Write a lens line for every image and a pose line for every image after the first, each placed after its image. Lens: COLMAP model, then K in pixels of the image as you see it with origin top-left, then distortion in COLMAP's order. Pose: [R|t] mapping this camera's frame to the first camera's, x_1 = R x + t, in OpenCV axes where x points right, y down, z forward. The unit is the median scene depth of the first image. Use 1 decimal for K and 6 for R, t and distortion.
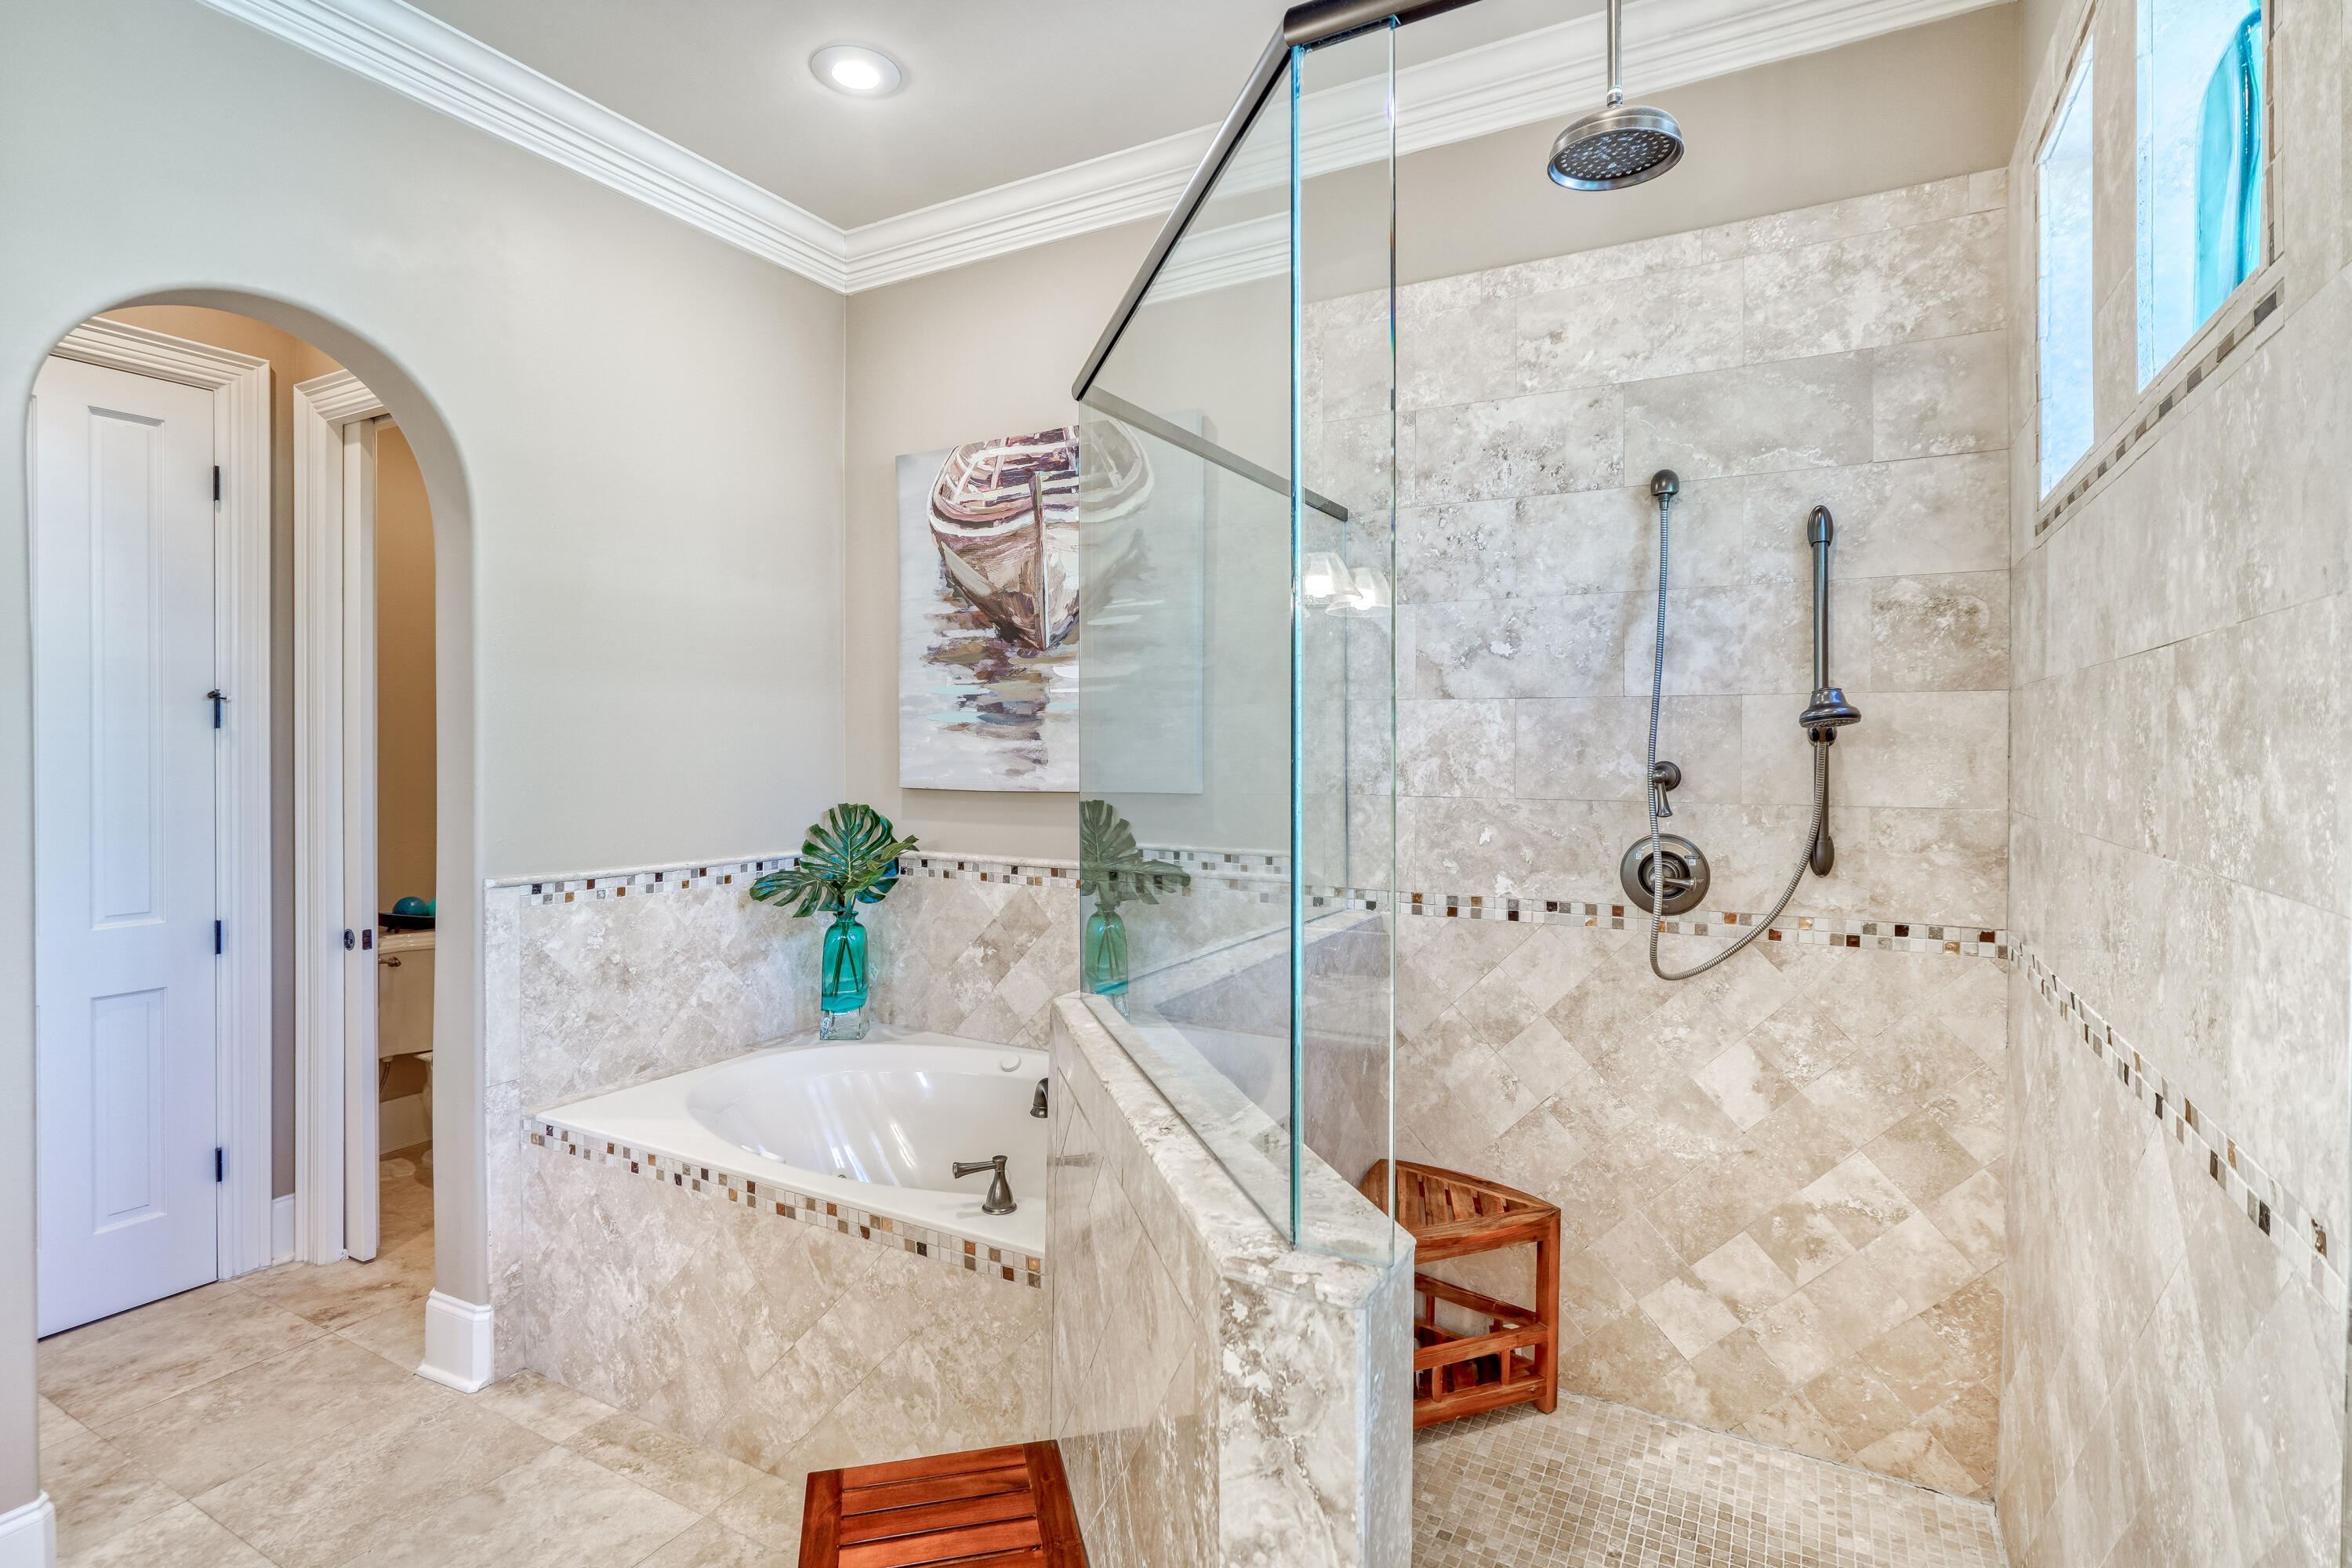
lens RADIAL K [[1104.5, 0, 1182.1], [0, 1104.5, 762.9], [0, 0, 1]] dist [-0.015712, 0.006845]
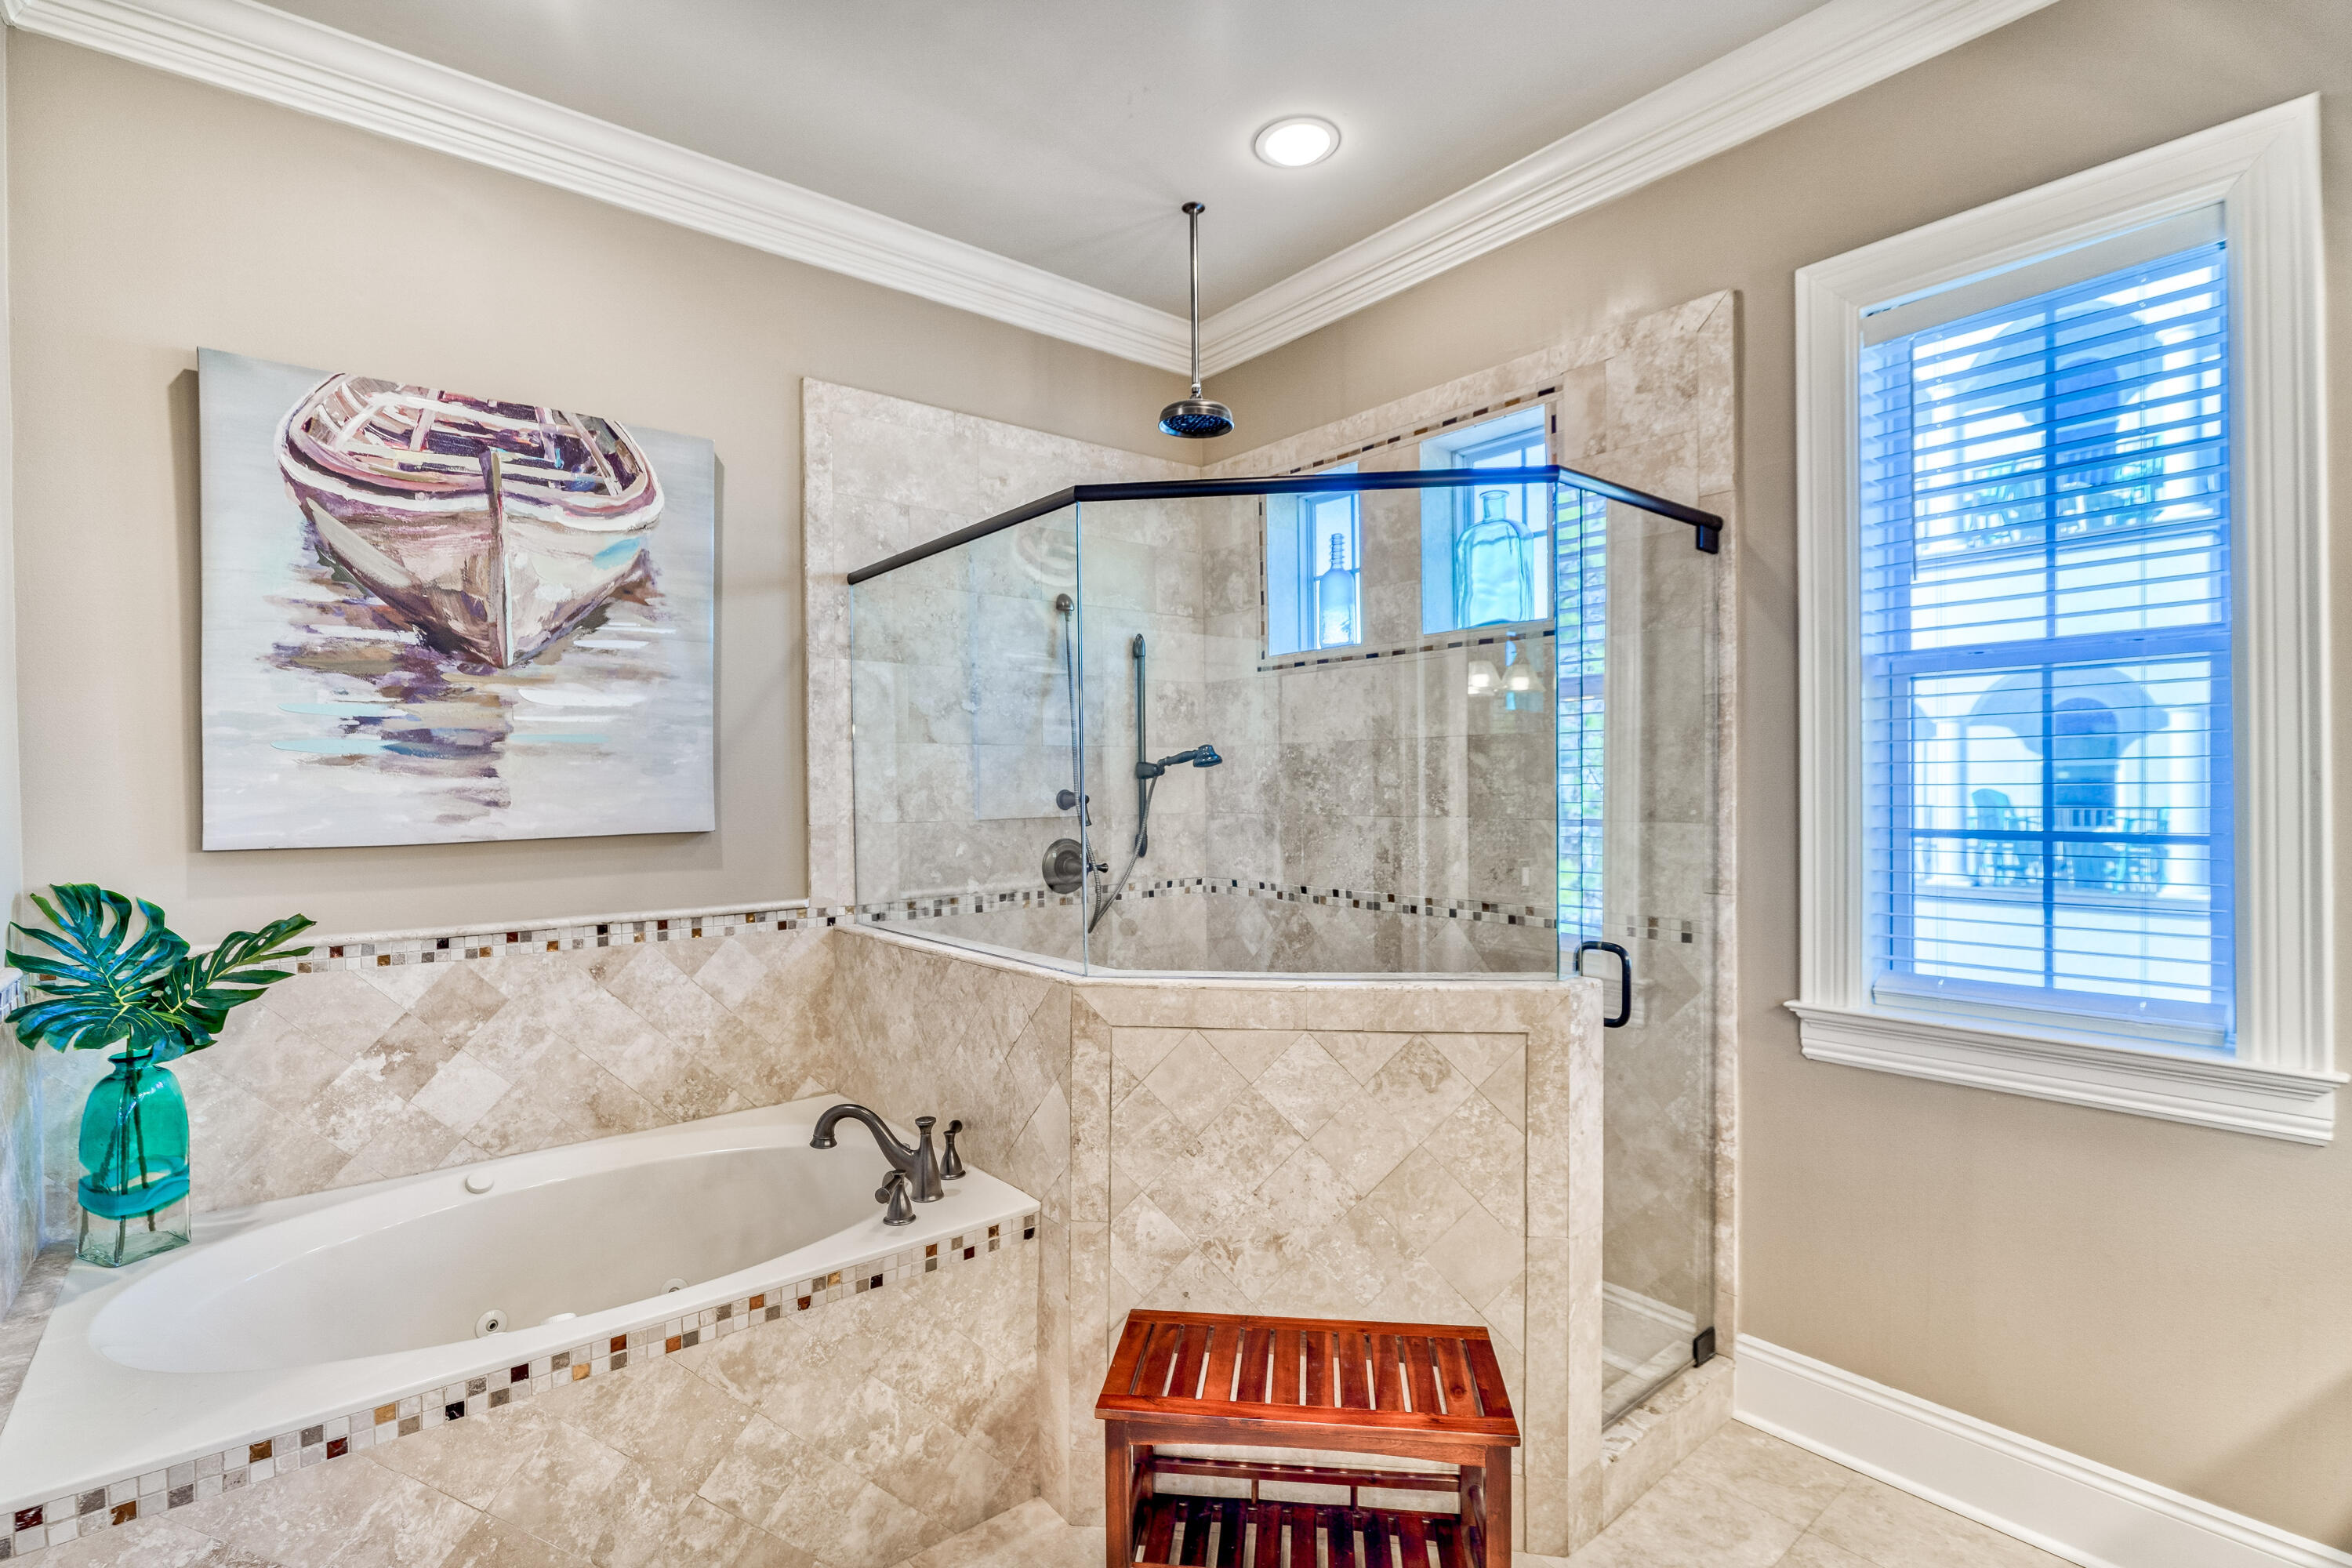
lens RADIAL K [[1104.5, 0, 1161.0], [0, 1104.5, 792.1], [0, 0, 1]] dist [-0.015712, 0.006845]
pose [[0.388127, -0.017236, 0.921445, -0.703889], [0.019334, 0.999757, 0.010557, -0.009172], [-0.921403, 0.013718, 0.388366, 0.239253]]
